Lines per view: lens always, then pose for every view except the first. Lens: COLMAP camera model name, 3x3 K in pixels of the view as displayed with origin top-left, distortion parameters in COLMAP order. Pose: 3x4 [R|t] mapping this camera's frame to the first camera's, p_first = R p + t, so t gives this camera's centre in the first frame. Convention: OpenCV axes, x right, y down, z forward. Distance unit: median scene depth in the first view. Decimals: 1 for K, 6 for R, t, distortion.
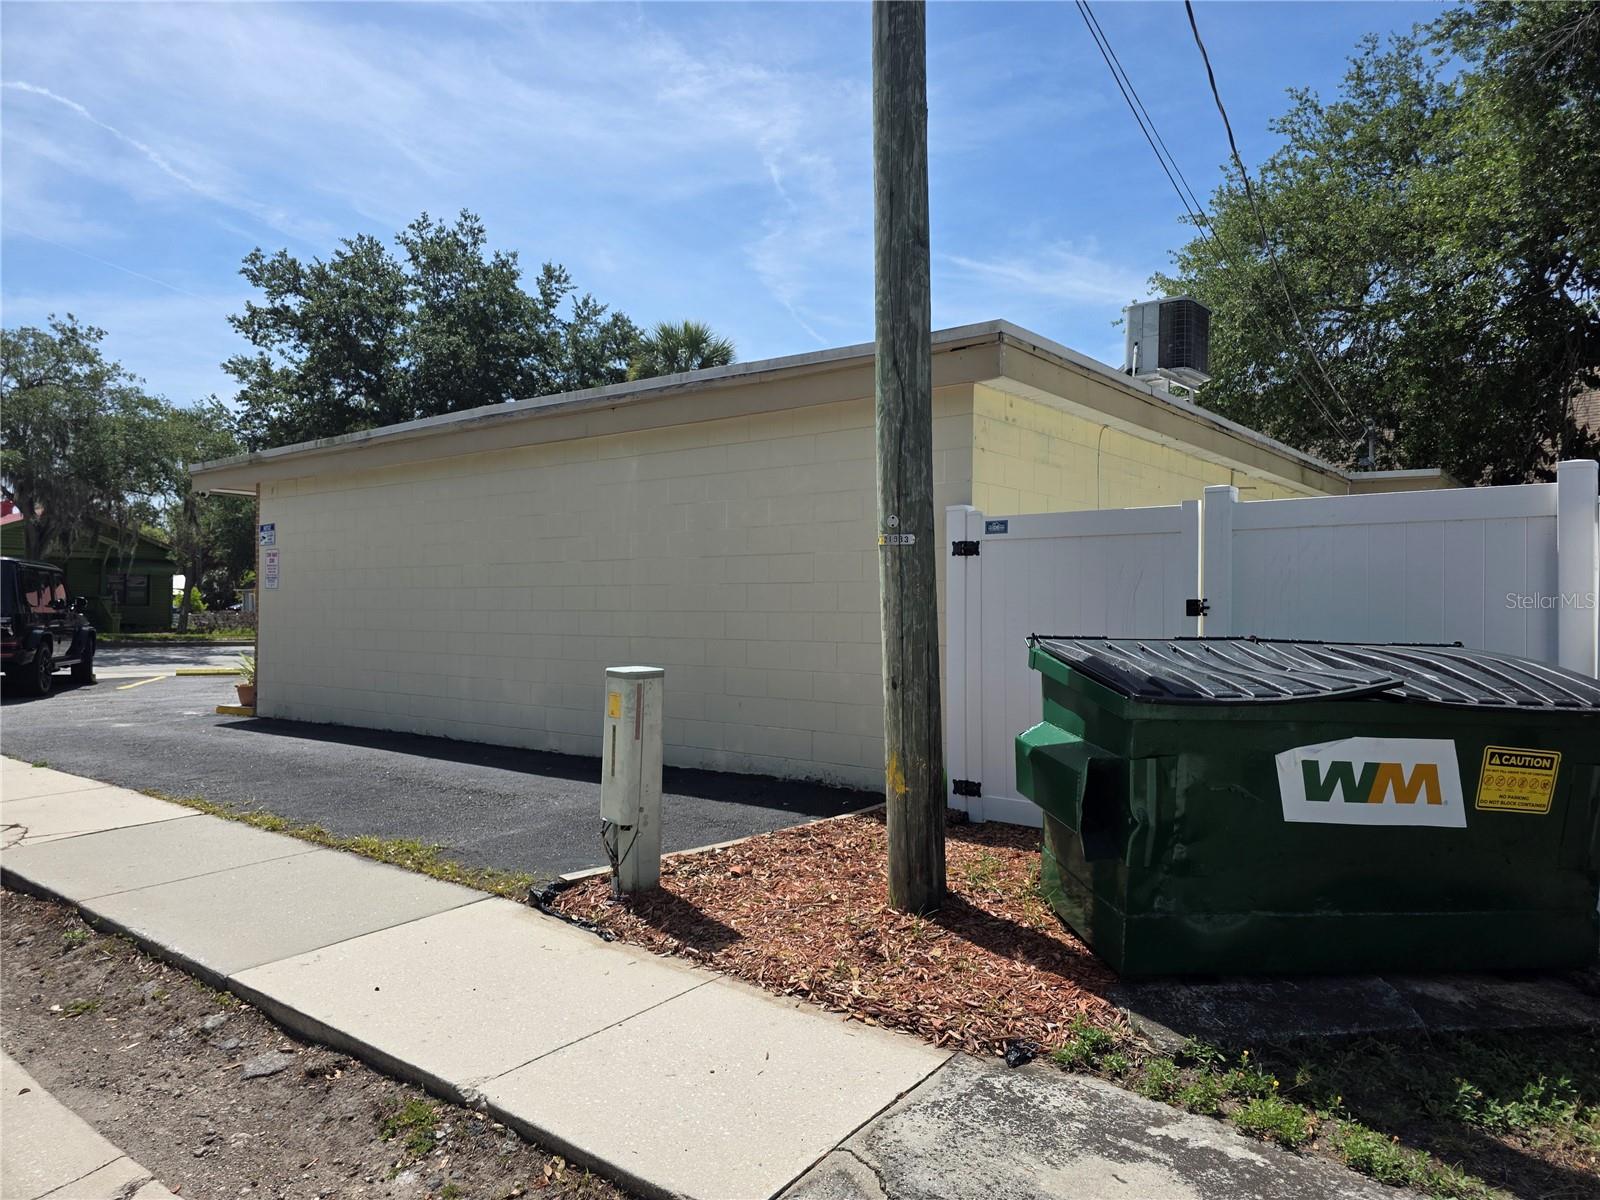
lens RADIAL K [[1089.8, 0, 789.9], [0, 1089.8, 603.9], [0, 0, 1]] dist [0.070349, -0.077247]
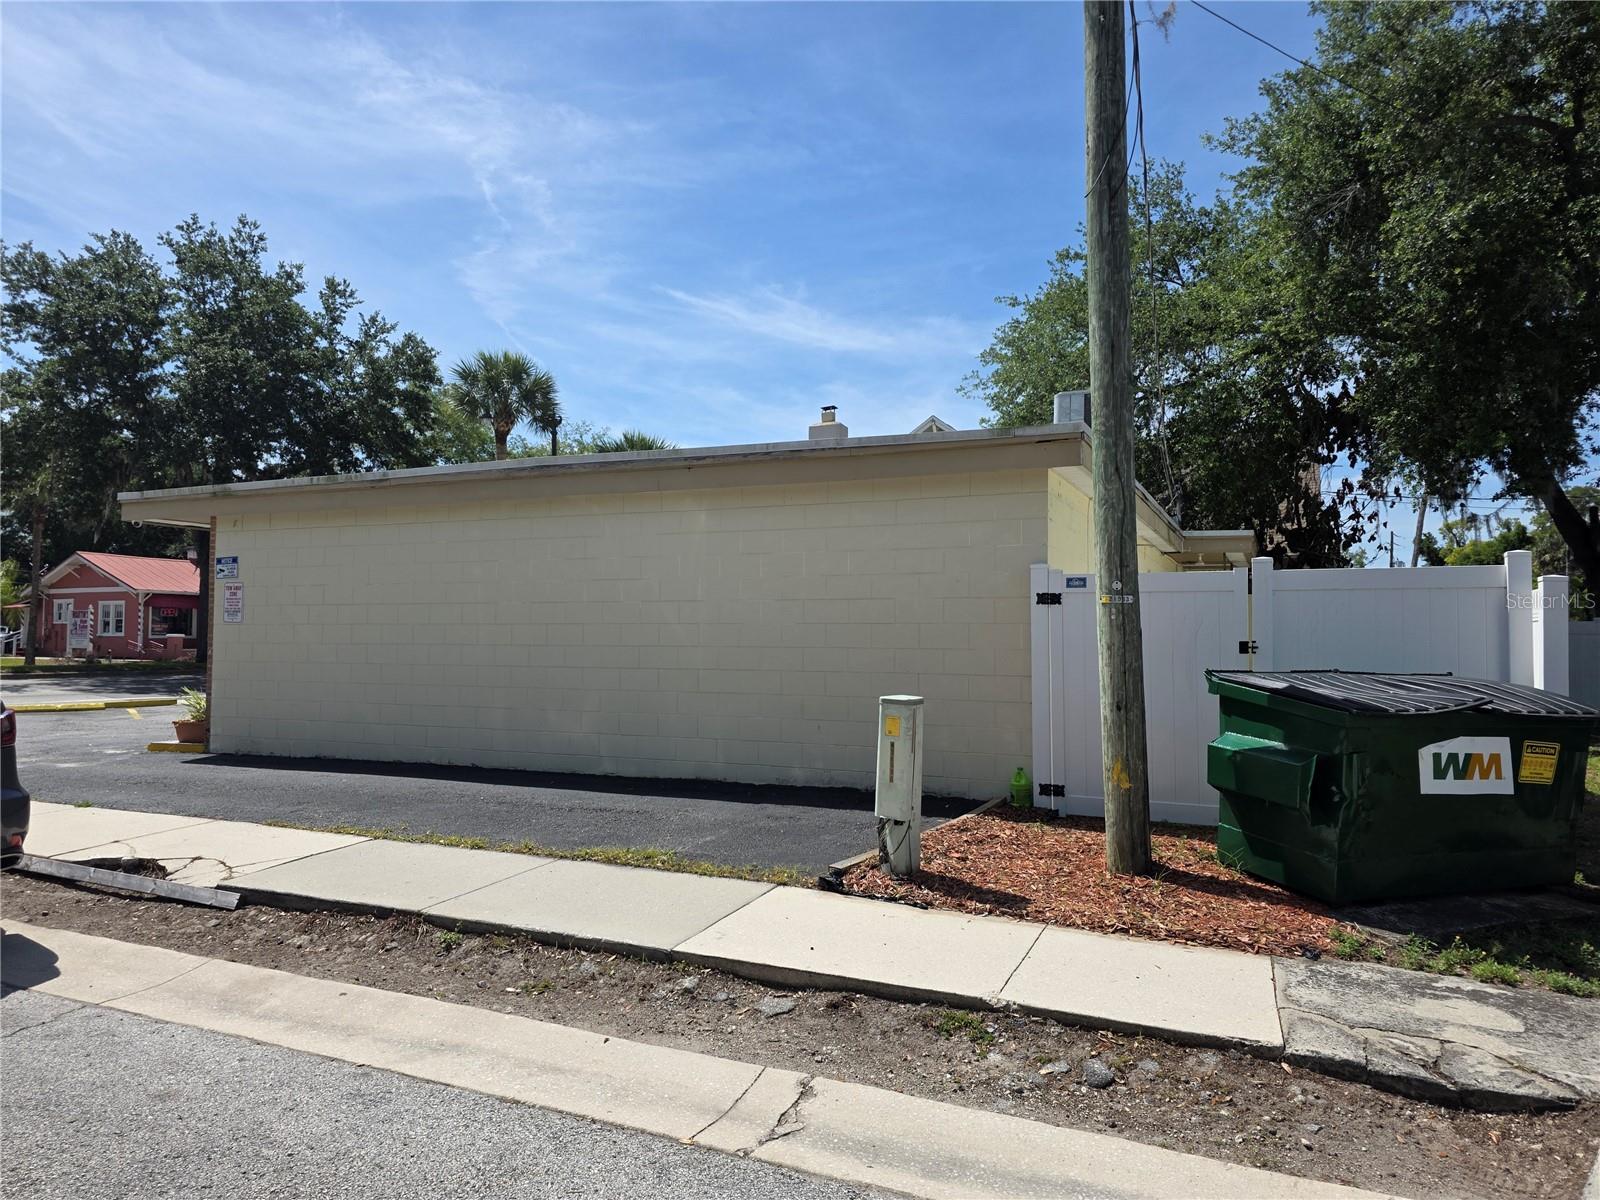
lens RADIAL K [[1074.1, 0, 806.6], [0, 1074.1, 604.7], [0, 0, 1]] dist [0.063260, -0.061363]
pose [[0.970194, 0.007505, 0.242215, -0.417960], [-0.001627, 0.999699, -0.024460, -0.013386], [-0.242326, 0.023336, 0.969914, -0.141069]]
